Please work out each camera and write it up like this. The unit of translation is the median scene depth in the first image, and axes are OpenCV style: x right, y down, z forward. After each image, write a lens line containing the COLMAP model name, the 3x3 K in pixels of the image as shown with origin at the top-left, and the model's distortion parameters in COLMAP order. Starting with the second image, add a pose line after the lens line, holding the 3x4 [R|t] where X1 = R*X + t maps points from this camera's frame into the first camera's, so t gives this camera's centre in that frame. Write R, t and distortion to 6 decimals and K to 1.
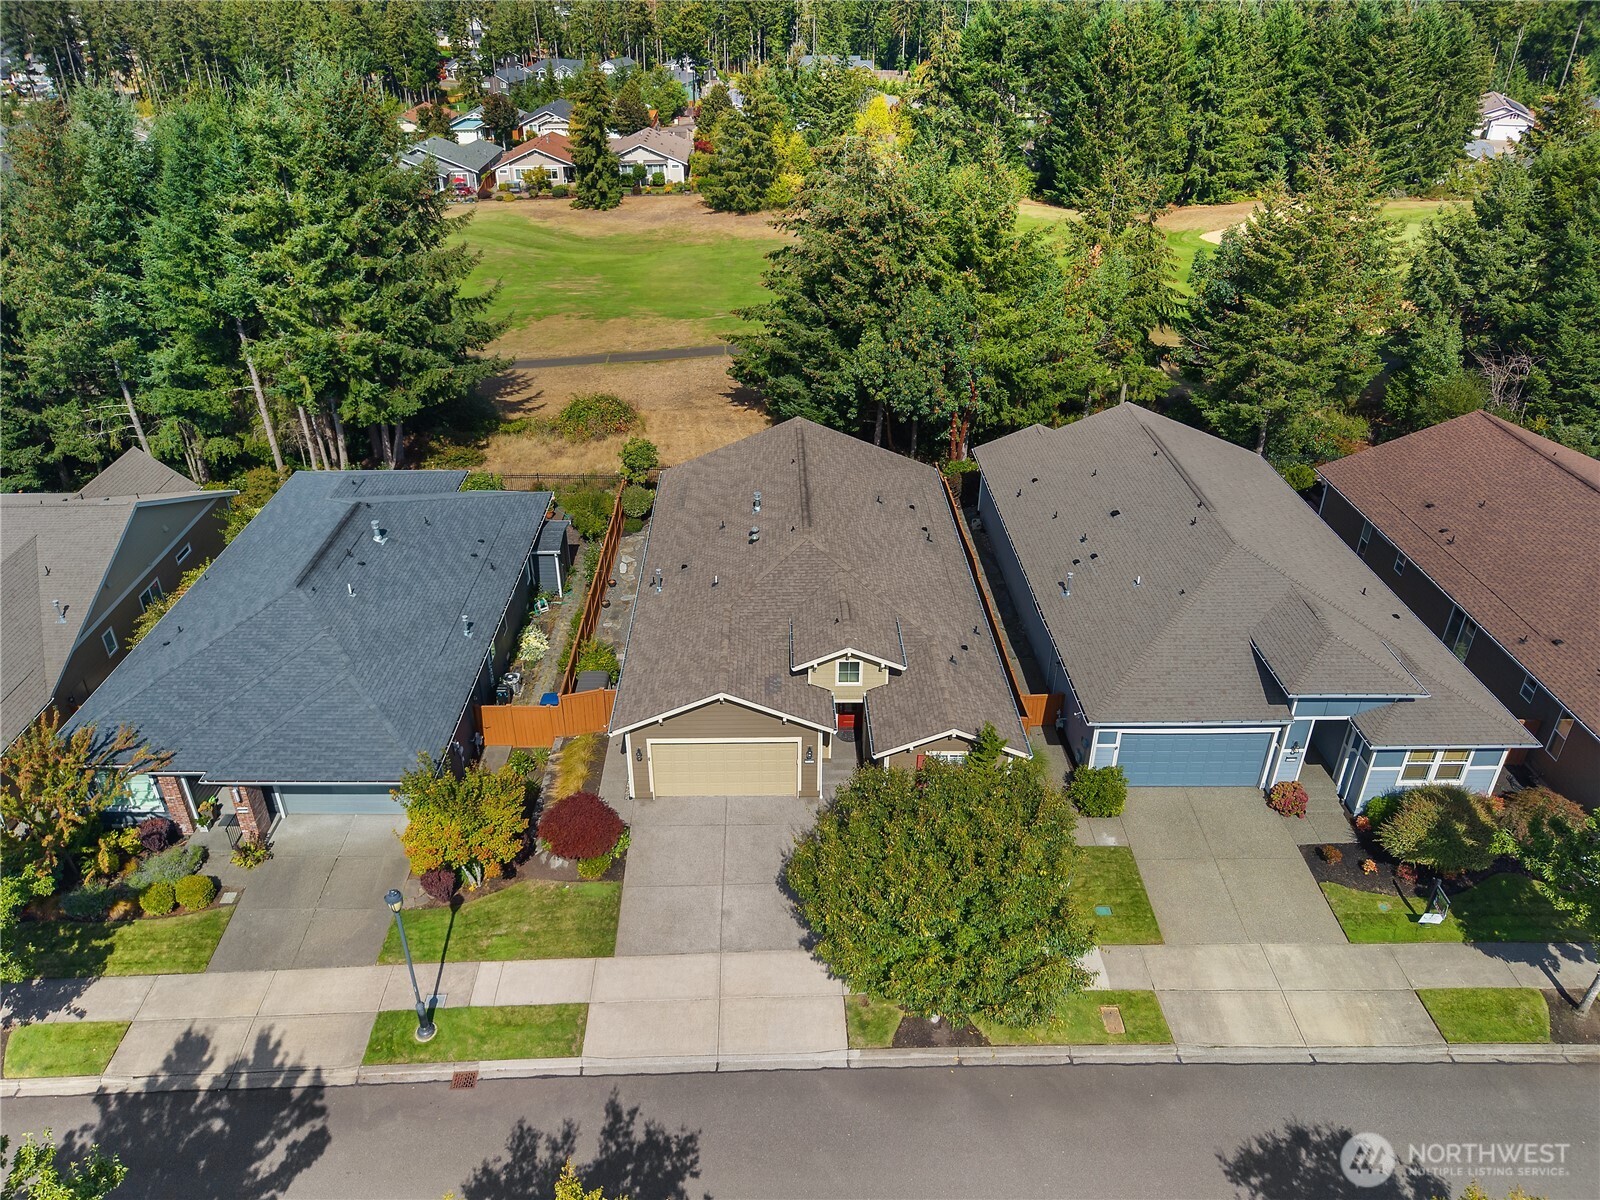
lens RADIAL K [[1094.9, 0, 783.2], [0, 1094.9, 560.8], [0, 0, 1]] dist [0.021177, -0.024483]
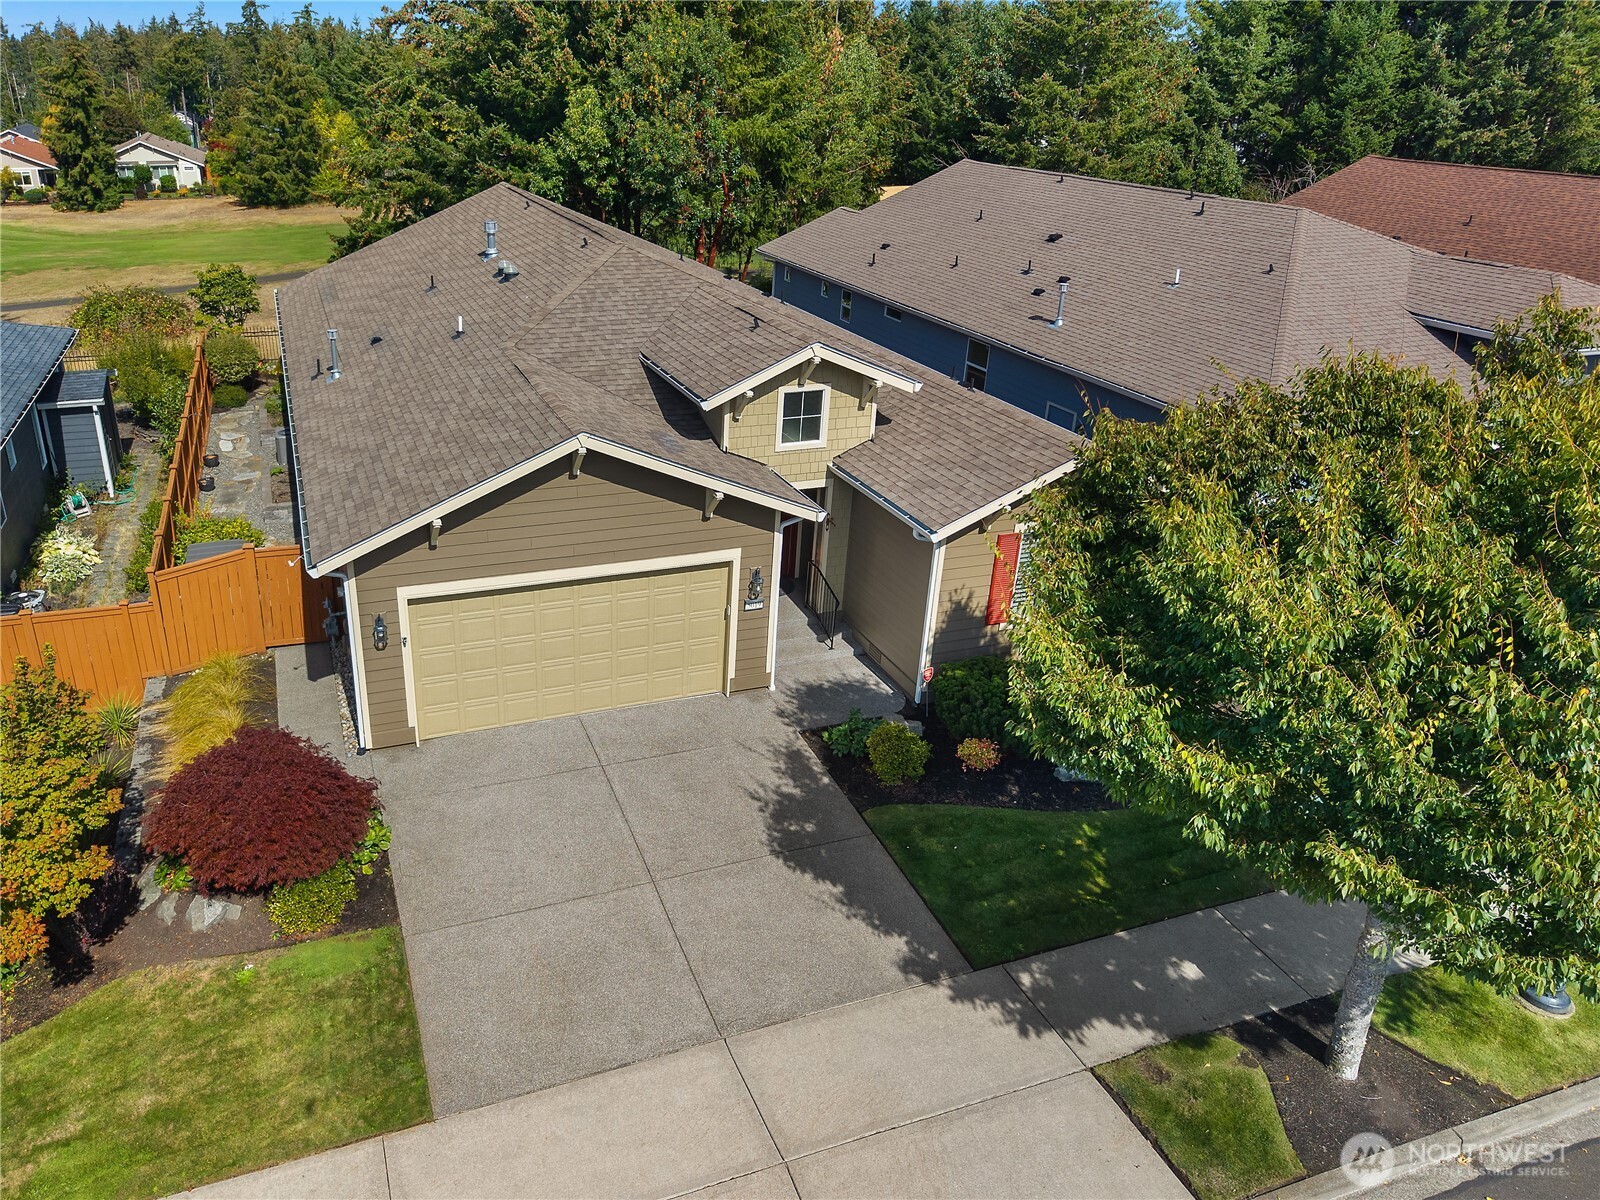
lens RADIAL K [[1094.9, 0, 663.7], [0, 1094.9, 592.1], [0, 0, 1]] dist [0.021177, -0.024483]
pose [[0.950078, -0.108146, 0.292672, -0.104552], [0.128614, 0.990354, -0.051560, 0.137737], [-0.284273, 0.086627, 0.954822, 0.392610]]
